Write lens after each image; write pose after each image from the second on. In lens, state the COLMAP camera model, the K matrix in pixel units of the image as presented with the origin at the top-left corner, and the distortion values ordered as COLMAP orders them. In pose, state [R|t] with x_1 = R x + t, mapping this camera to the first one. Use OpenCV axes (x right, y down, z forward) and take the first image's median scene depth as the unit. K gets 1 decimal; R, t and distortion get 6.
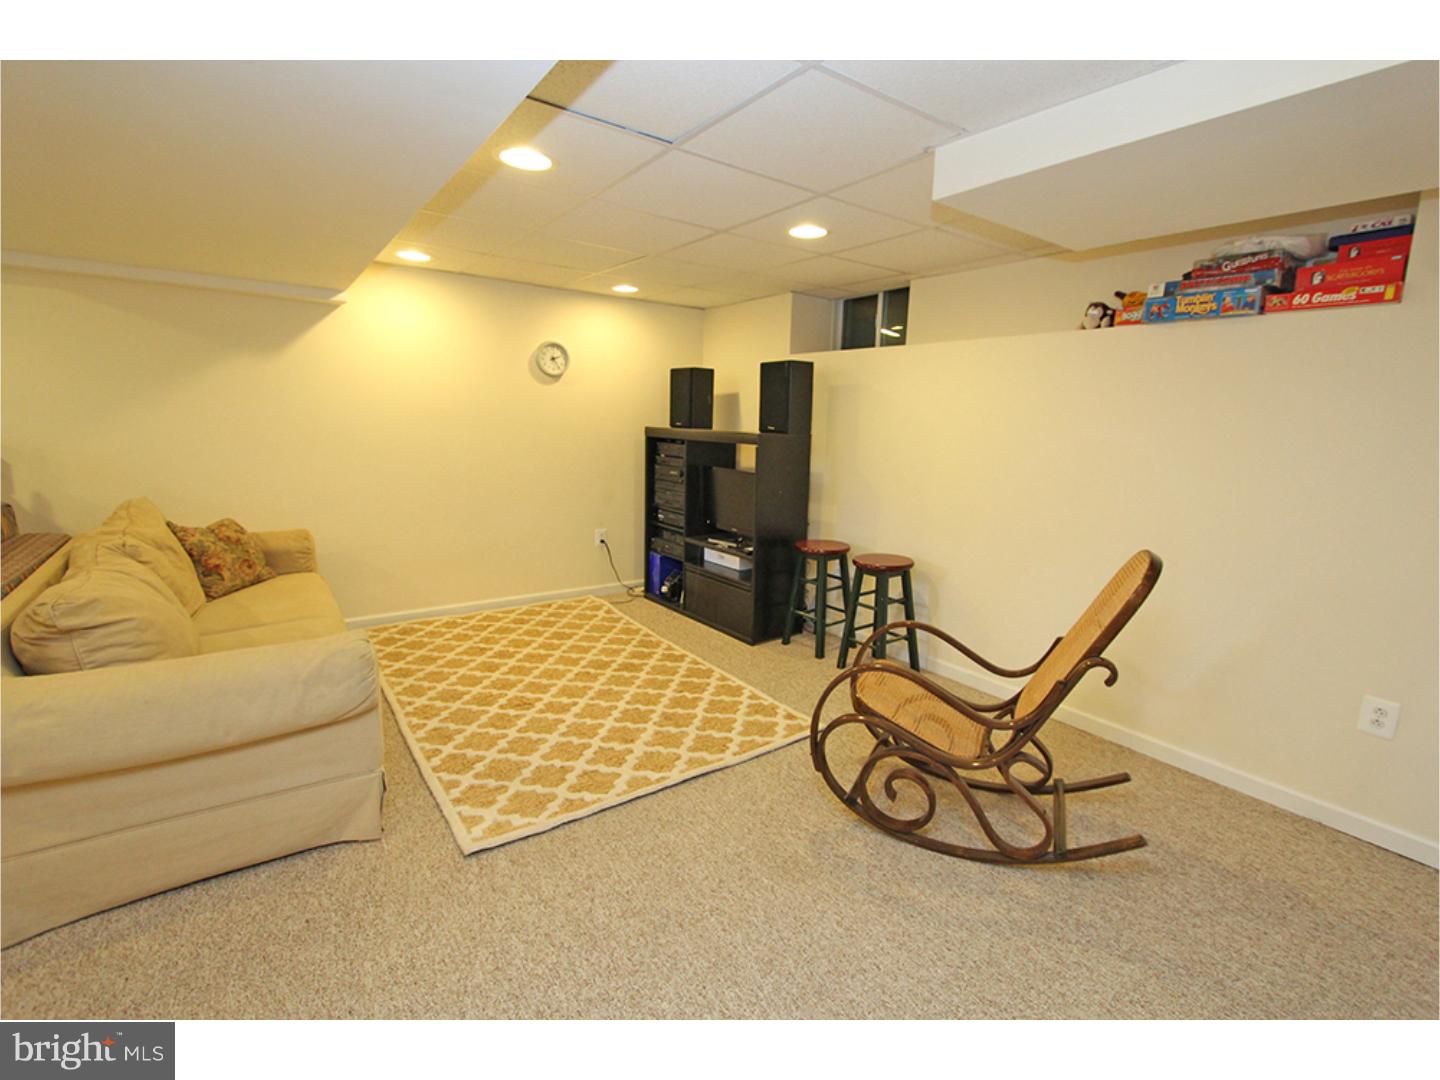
lens RADIAL K [[658.1, 0, 717.9], [0, 658.1, 540.0], [0, 0, 1]] dist [-0.018292, 0.001436]
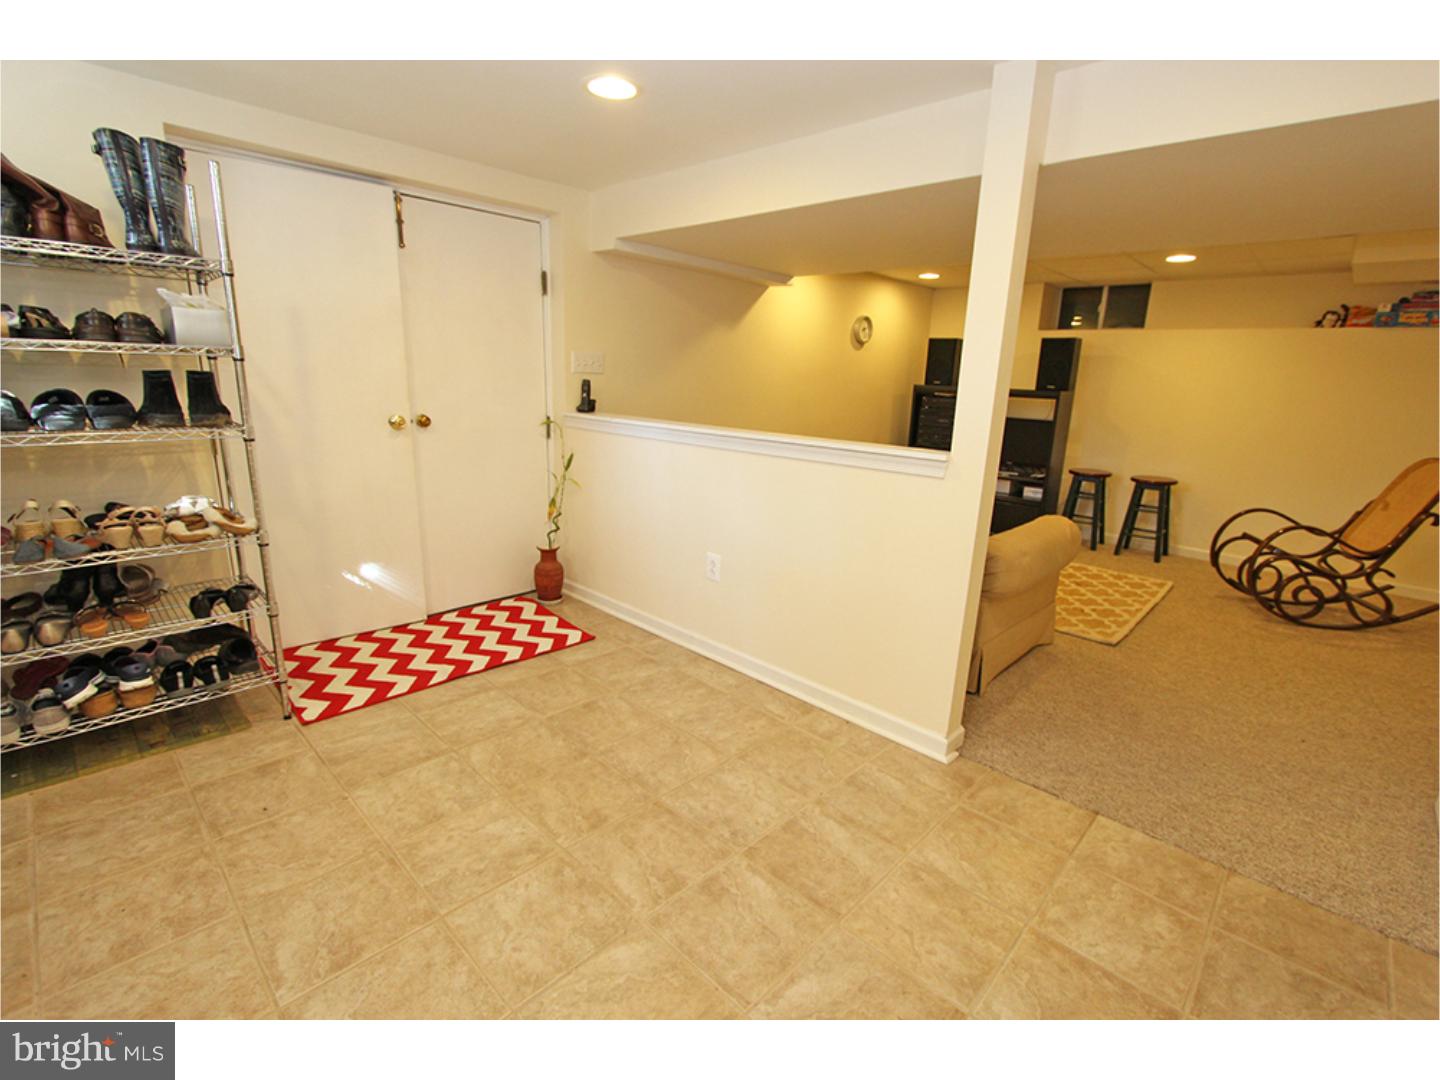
lens RADIAL K [[658.1, 0, 723.3], [0, 658.1, 540.0], [0, 0, 1]] dist [-0.018292, 0.001436]
pose [[0.983338, -0.042166, 0.176828, -1.256970], [0.029281, 0.996764, 0.074855, 0.039350], [-0.179412, -0.068430, 0.981391, -0.354425]]
